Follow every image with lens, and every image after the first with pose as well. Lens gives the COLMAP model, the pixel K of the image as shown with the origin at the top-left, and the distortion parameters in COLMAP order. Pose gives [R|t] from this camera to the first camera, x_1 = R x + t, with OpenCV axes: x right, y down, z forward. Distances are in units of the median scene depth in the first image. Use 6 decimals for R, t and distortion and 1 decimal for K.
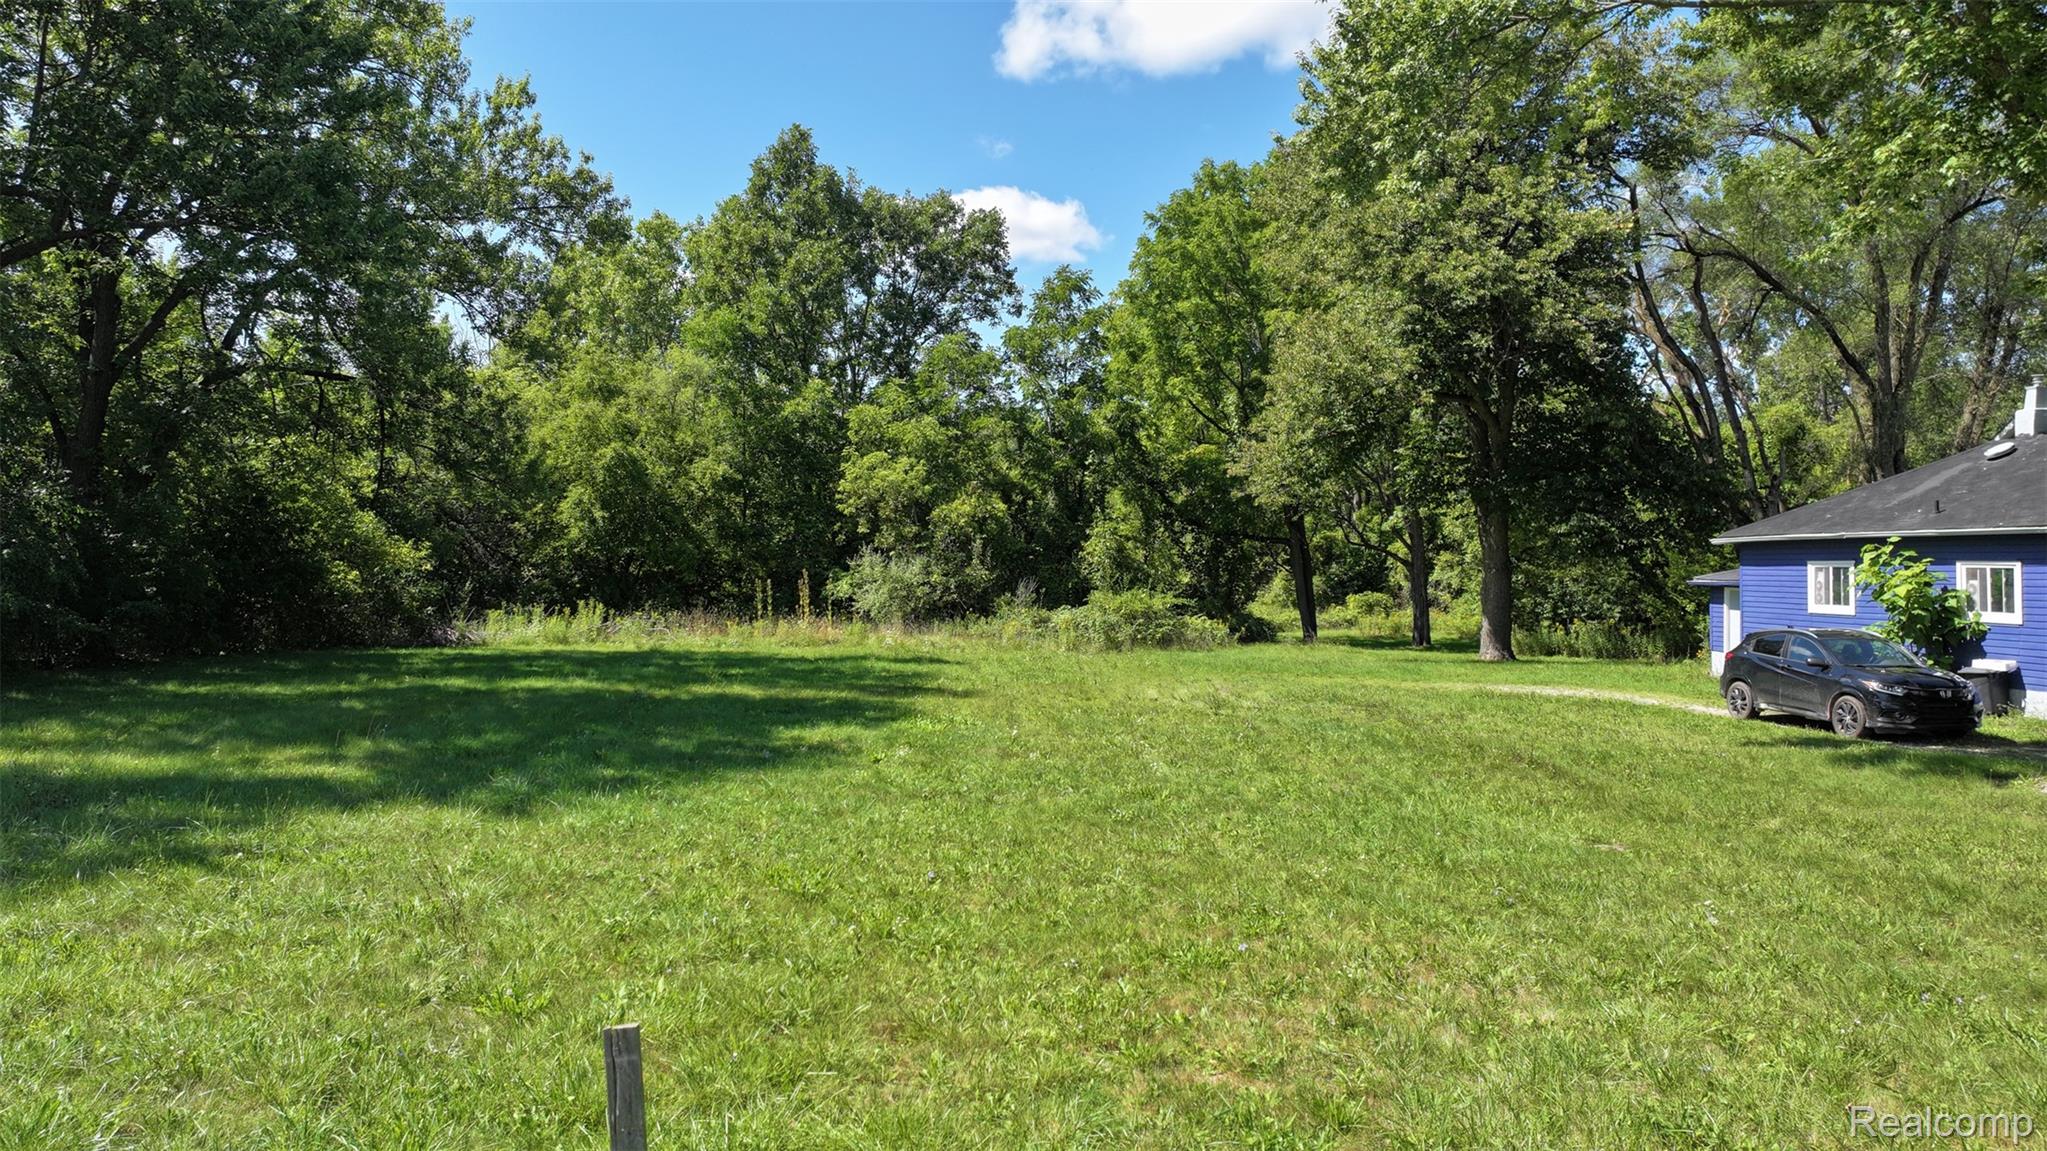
lens RADIAL K [[1444.2, 0, 1022.2], [0, 1444.2, 579.2], [0, 0, 1]] dist [-0.007412, 0.021484]
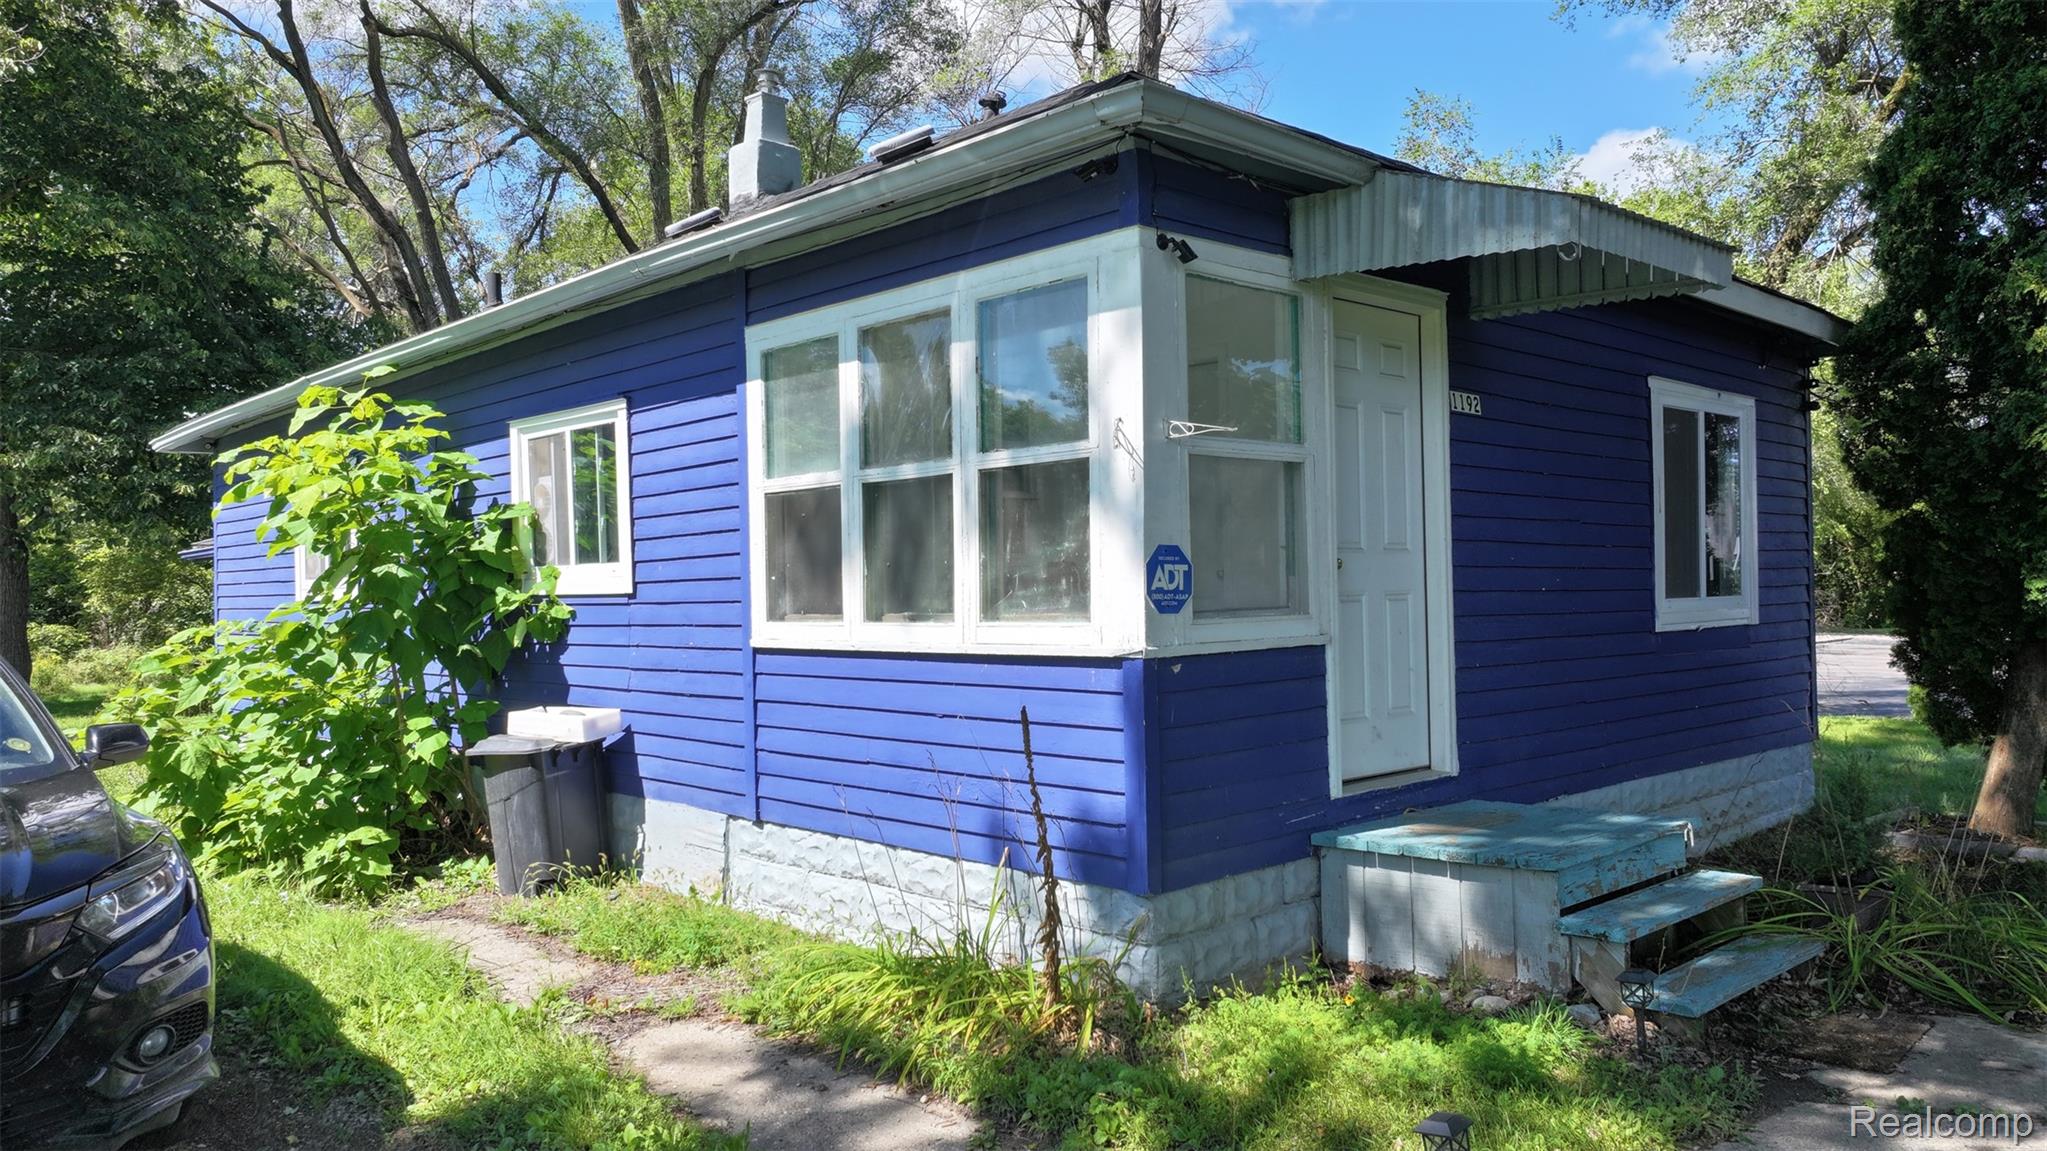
lens RADIAL K [[1444.2, 0, 1017.6], [0, 1444.2, 581.9], [0, 0, 1]] dist [-0.007412, 0.021484]
pose [[0.781267, 0.004992, 0.624177, 0.540574], [0.011621, 0.999678, -0.022540, 0.035568], [-0.624088, 0.024863, 0.780958, 0.673708]]
